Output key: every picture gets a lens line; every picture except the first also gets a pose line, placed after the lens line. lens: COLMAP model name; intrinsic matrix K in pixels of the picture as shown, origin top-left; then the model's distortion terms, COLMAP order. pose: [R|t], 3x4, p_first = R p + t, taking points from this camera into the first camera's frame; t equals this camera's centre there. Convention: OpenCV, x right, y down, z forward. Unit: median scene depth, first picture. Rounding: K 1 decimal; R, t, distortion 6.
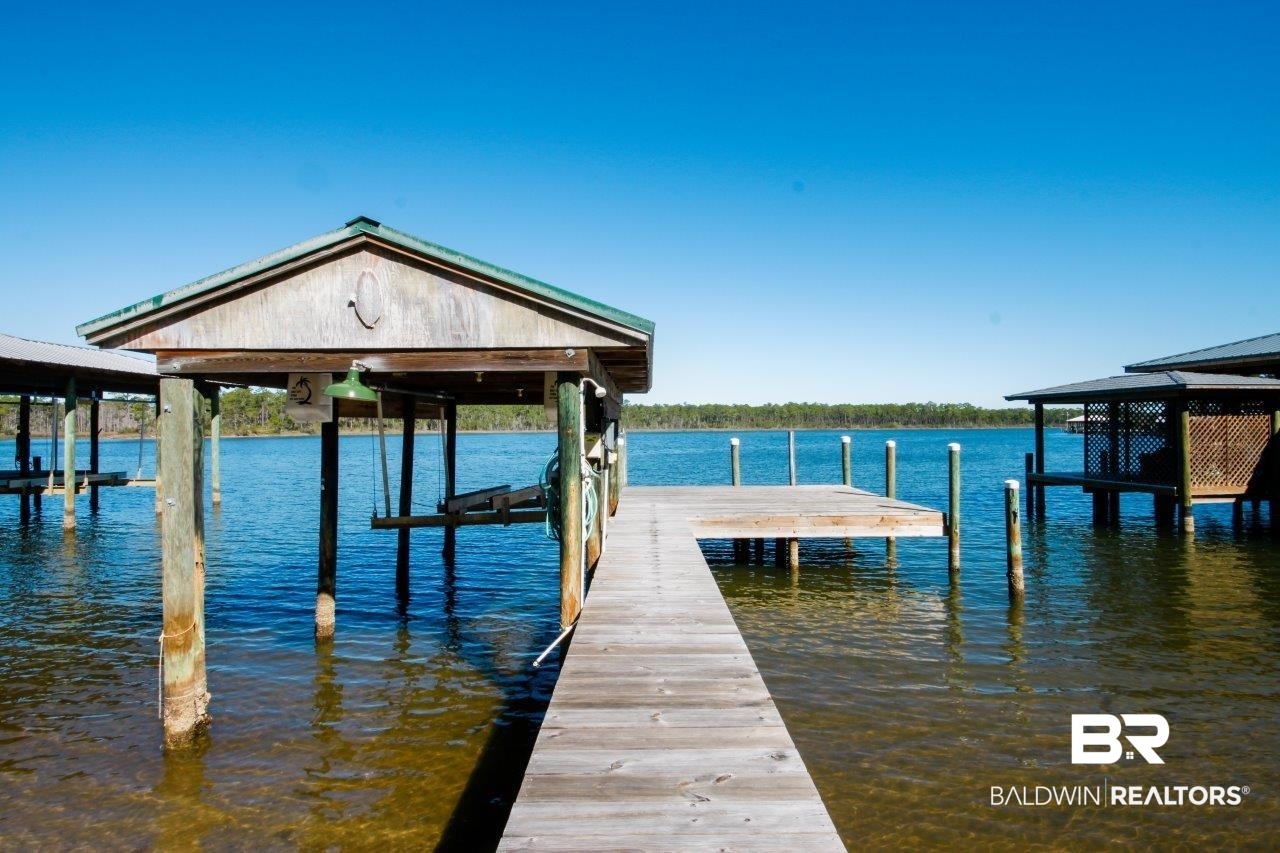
lens RADIAL K [[599.6, 0, 646.1], [0, 599.6, 422.2], [0, 0, 1]] dist [0.002644, -0.000052]
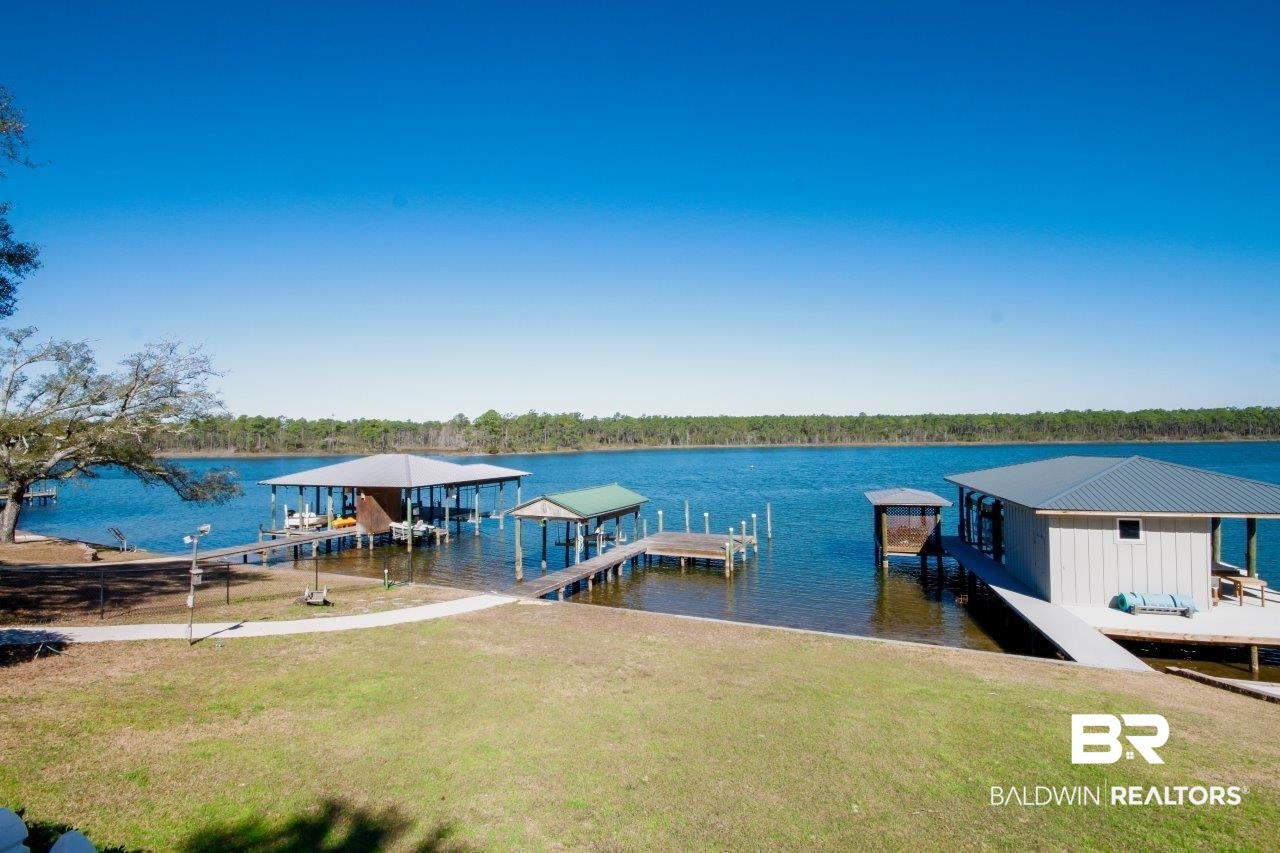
lens RADIAL K [[599.6, 0, 646.1], [0, 599.6, 422.2], [0, 0, 1]] dist [0.002644, -0.000052]
pose [[0.917701, -0.014949, -0.396991, 0.853365], [0.010062, 0.999846, -0.014391, -0.290866], [0.397145, 0.009213, 0.917710, -1.221362]]
